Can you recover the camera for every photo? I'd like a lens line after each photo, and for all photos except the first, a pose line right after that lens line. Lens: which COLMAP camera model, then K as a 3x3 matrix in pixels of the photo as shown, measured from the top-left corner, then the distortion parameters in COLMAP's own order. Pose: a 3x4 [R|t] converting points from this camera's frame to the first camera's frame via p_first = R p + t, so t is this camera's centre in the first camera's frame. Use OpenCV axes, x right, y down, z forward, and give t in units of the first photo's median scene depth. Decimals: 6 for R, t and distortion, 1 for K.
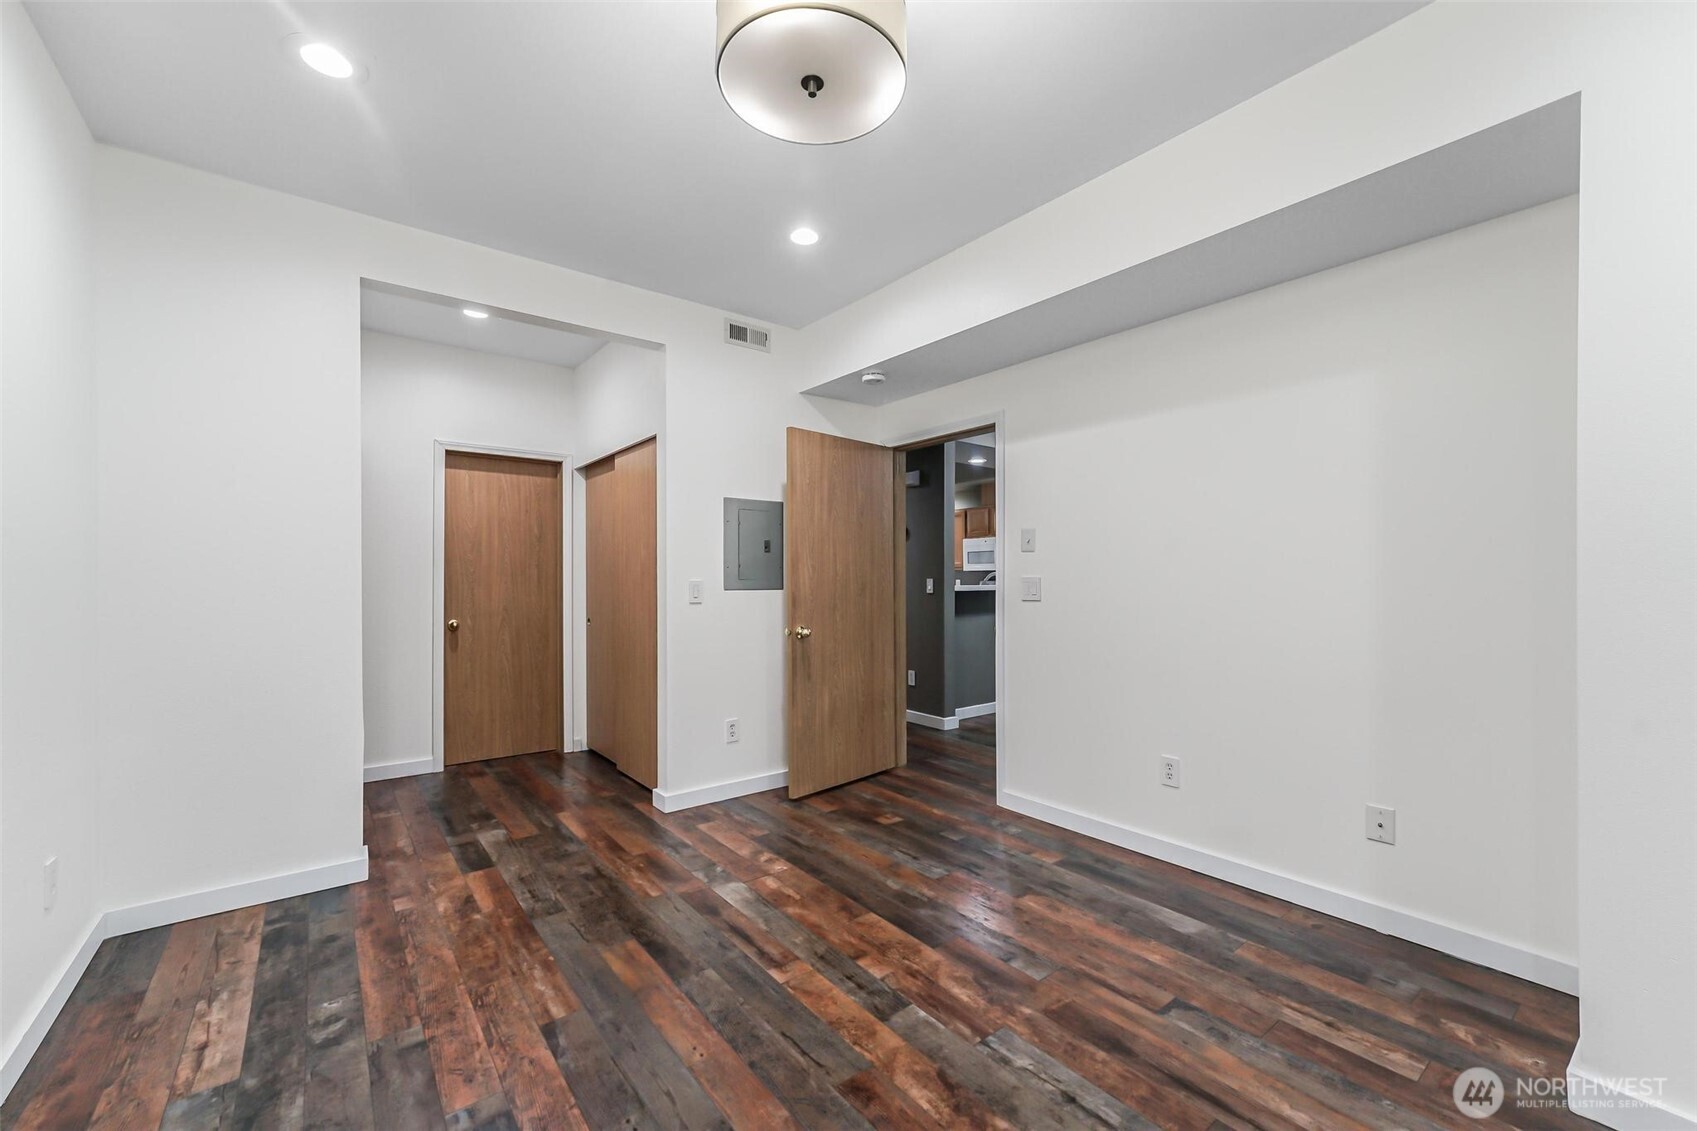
lens RADIAL K [[692.3, 0, 852.6], [0, 692.3, 580.0], [0, 0, 1]] dist [-0.028646, 0.004073]
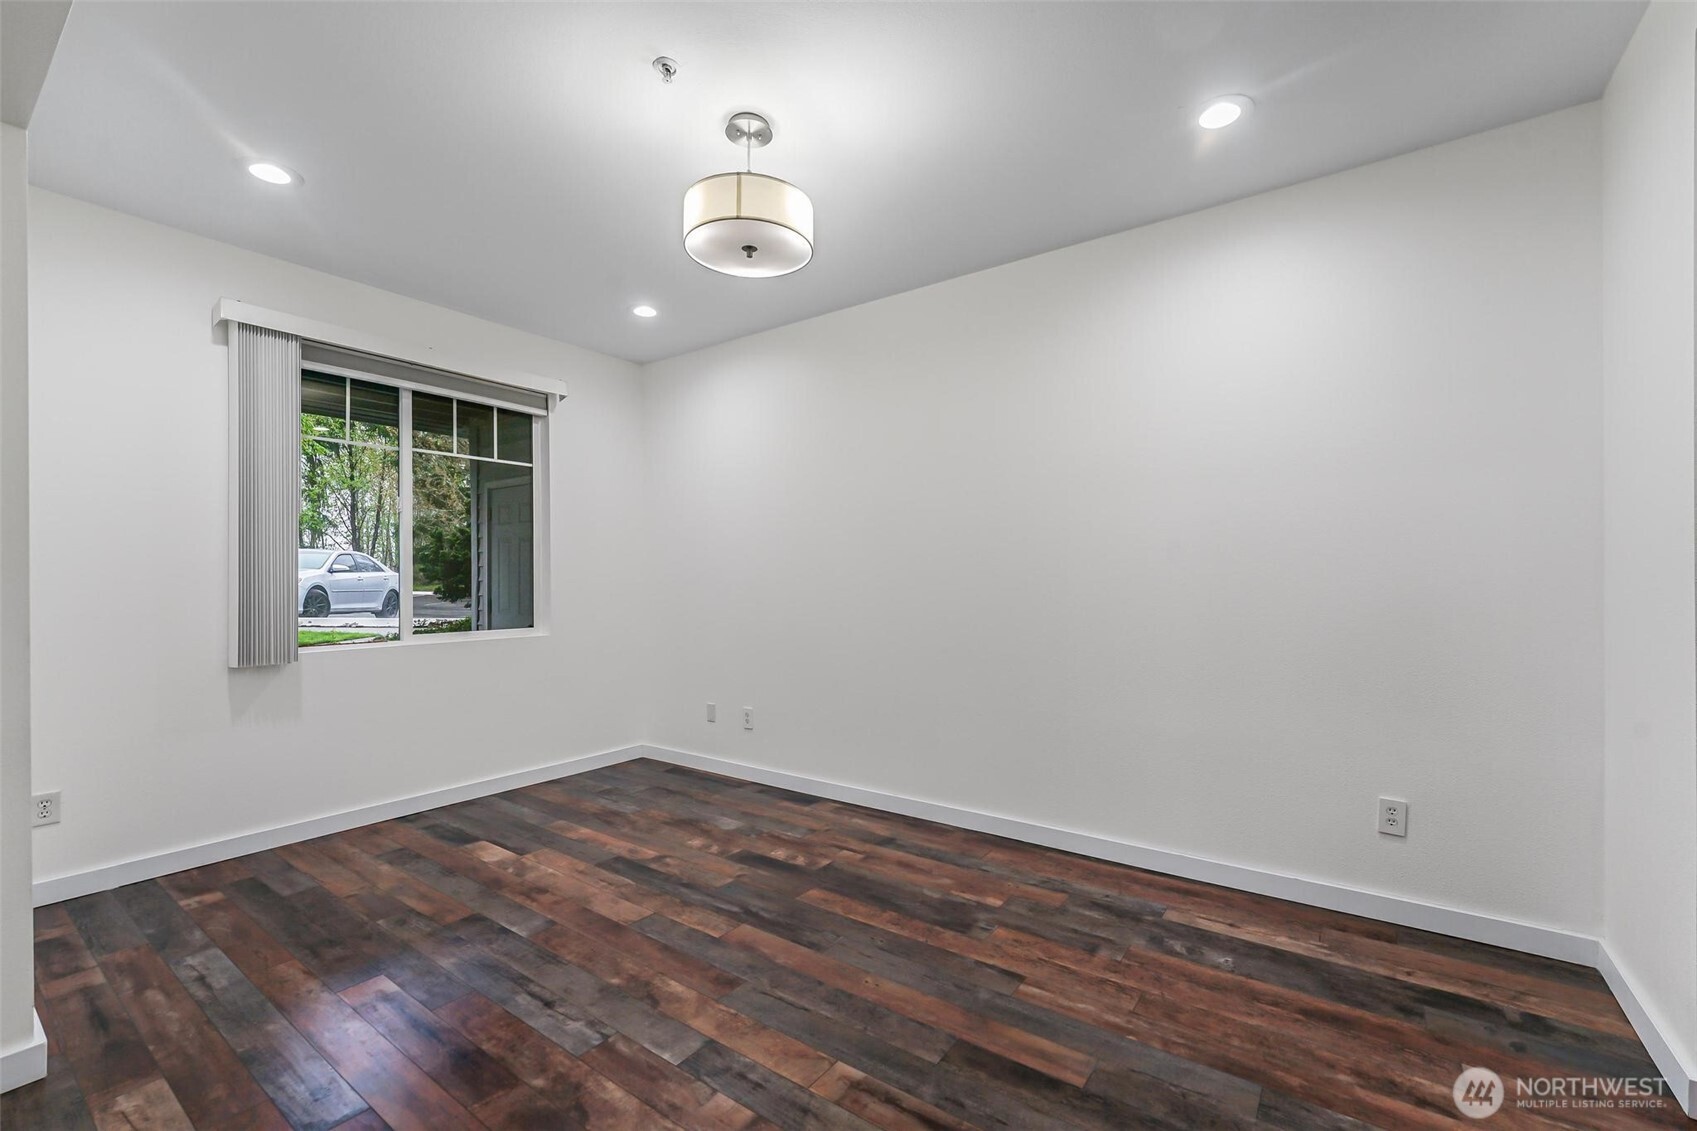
lens RADIAL K [[703.5, 0, 848.5], [0, 703.5, 565.5], [0, 0, 1]] dist [-0.000447, -0.000050]
pose [[-0.961297, 0.002044, -0.275508, 0.126159], [0.007653, 0.999785, -0.019284, 0.009443], [0.275409, -0.020646, -0.961105, 1.986624]]
